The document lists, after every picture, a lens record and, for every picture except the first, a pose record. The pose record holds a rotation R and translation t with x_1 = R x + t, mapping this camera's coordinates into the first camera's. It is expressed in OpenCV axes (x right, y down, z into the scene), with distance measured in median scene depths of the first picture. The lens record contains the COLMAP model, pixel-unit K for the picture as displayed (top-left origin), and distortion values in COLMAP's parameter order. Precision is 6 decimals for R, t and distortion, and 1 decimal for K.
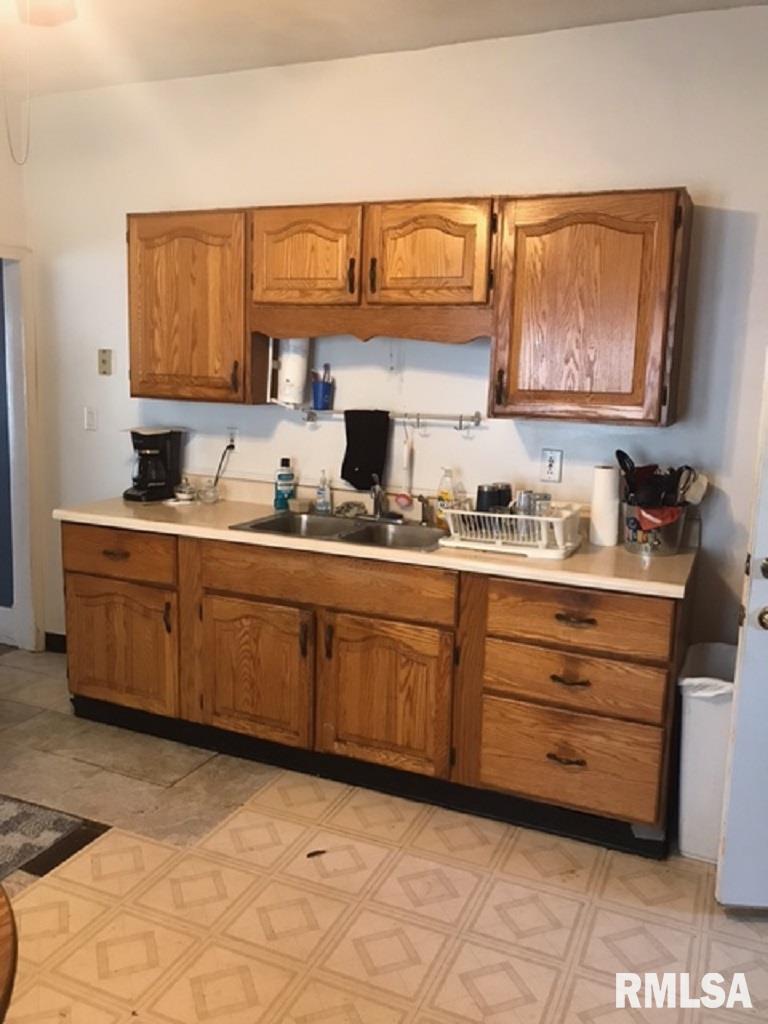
lens RADIAL K [[835.3, 0, 394.1], [0, 835.3, 506.6], [0, 0, 1]] dist [0.024297, -0.024432]
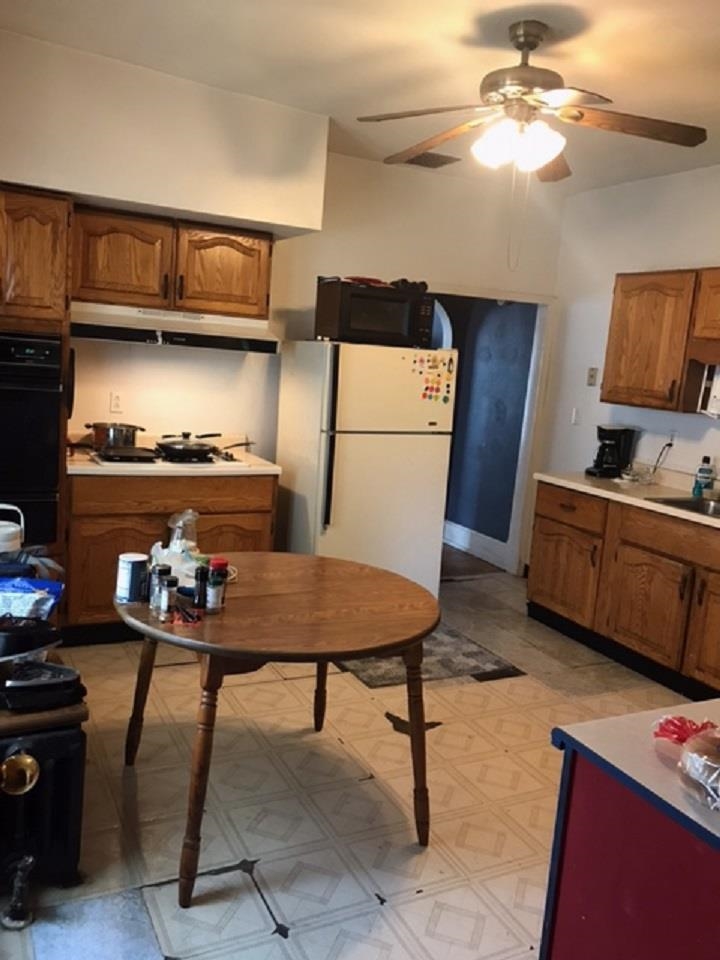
lens RADIAL K [[783.1, 0, 359.7], [0, 783.1, 478.4], [0, 0, 1]] dist [0.024297, -0.024432]
pose [[0.772149, 0.130691, -0.621857, 0.231263], [-0.157988, 0.987376, 0.011339, 0.049515], [0.615489, 0.089491, 0.783049, -0.296222]]
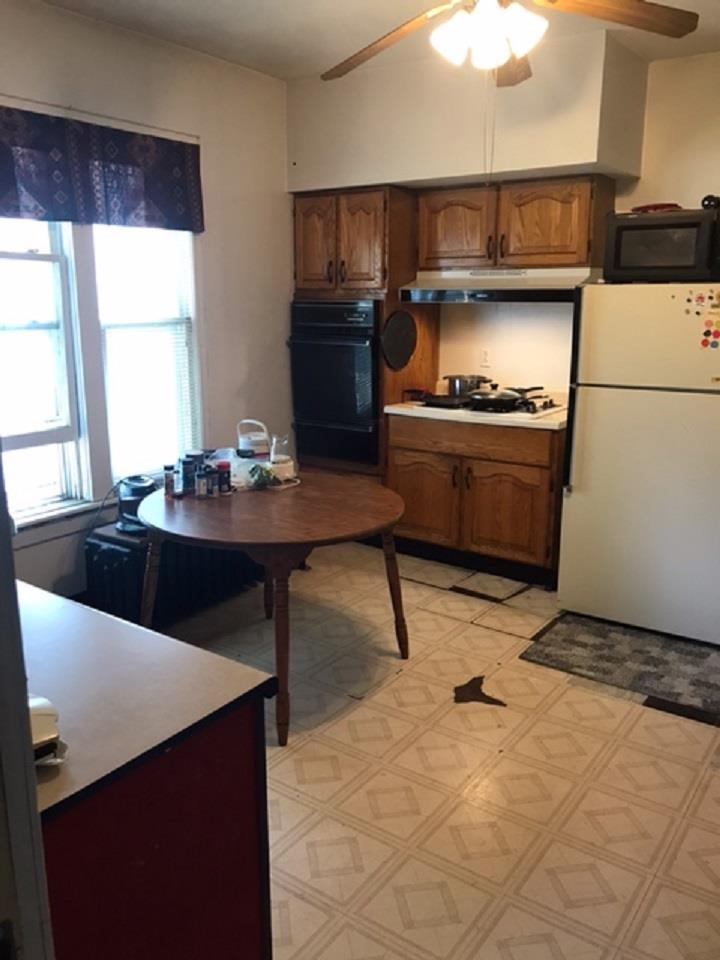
lens RADIAL K [[783.1, 0, 368.2], [0, 783.1, 479.0], [0, 0, 1]] dist [0.024297, -0.024432]
pose [[-0.204860, 0.195407, -0.959087, 0.582822], [-0.163865, 0.959193, 0.230430, -0.080982], [0.964977, 0.204367, -0.164480, 0.547089]]
